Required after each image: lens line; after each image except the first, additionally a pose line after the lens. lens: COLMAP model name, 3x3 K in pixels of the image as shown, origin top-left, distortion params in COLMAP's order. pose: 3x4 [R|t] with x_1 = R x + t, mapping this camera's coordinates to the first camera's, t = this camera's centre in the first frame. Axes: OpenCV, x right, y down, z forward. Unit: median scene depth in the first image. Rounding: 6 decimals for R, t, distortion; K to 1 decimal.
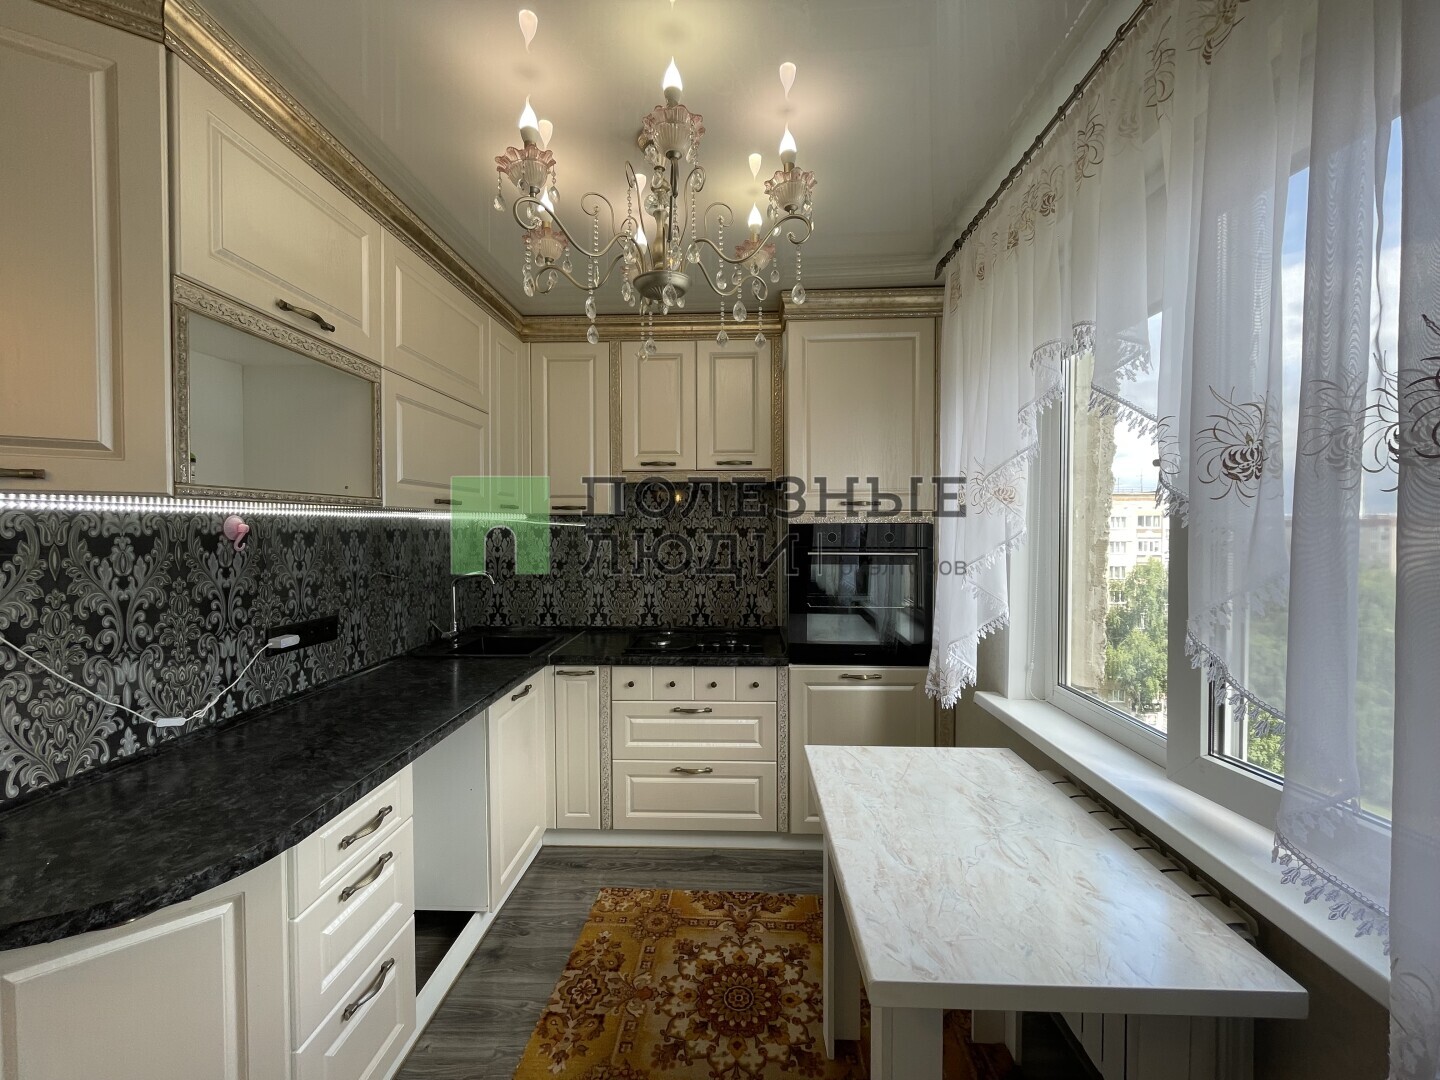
lens RADIAL K [[584.7, 0, 720.0], [0, 584.7, 535.9], [0, 0, 1]] dist [-0.001681, 0.000055]
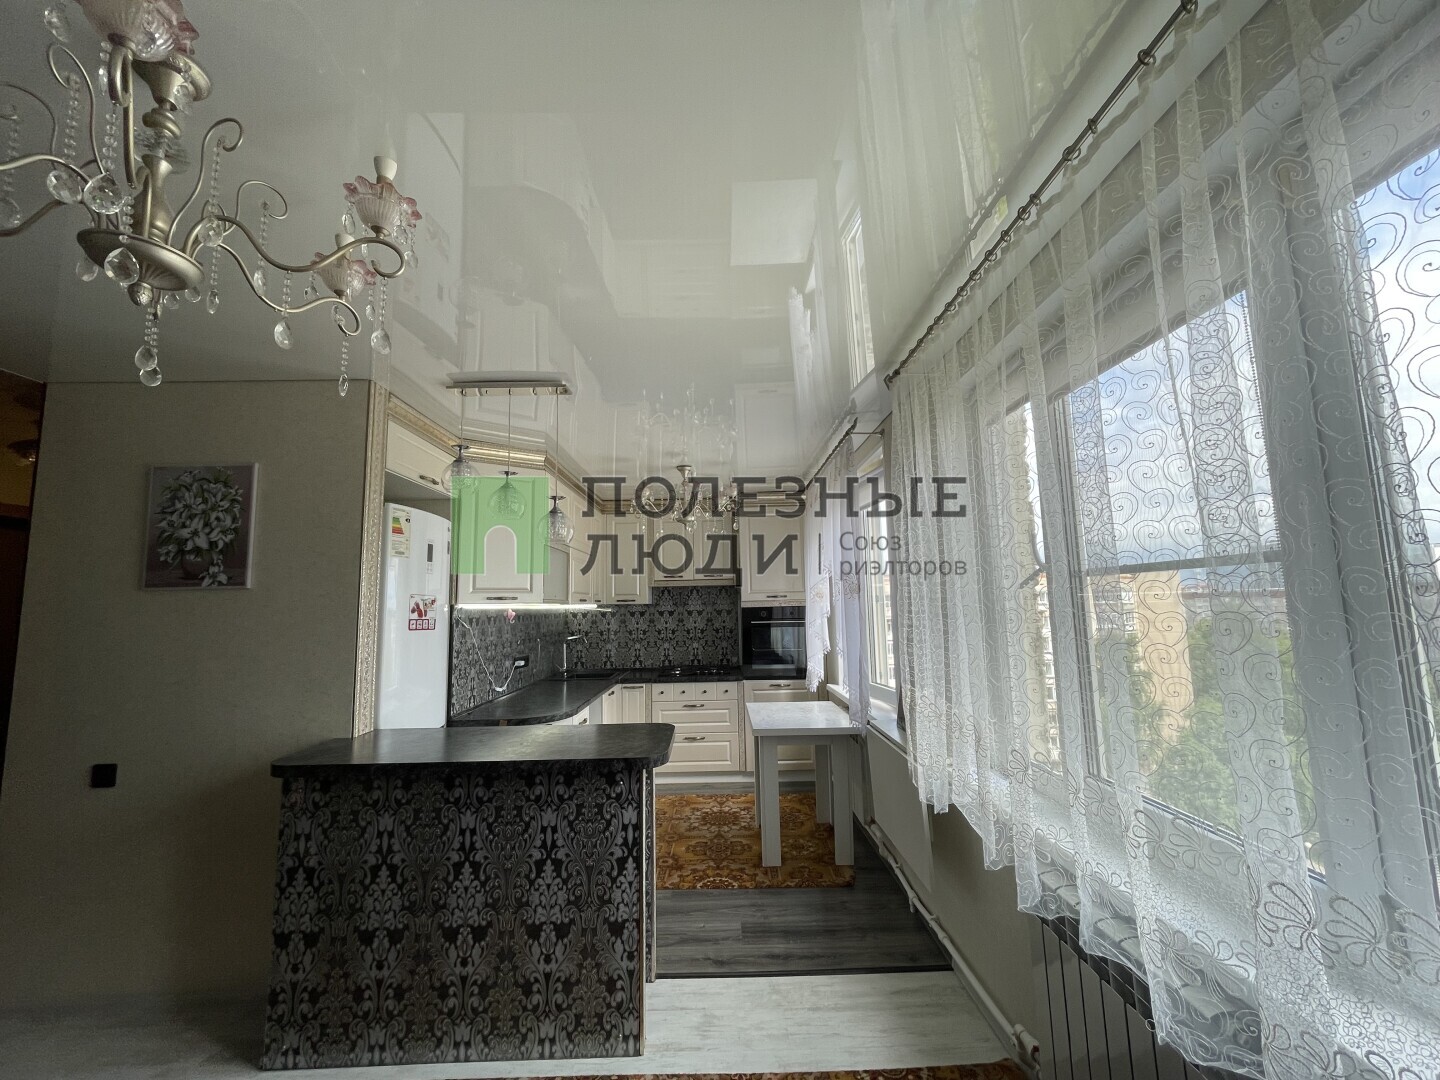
lens RADIAL K [[584.7, 0, 720.0], [0, 584.7, 535.9], [0, 0, 1]] dist [-0.001681, 0.000055]
pose [[0.999151, -0.013944, 0.038754, -0.032620], [0.019243, 0.989974, -0.139931, 0.017663], [-0.036415, 0.140558, 0.989403, -1.118885]]
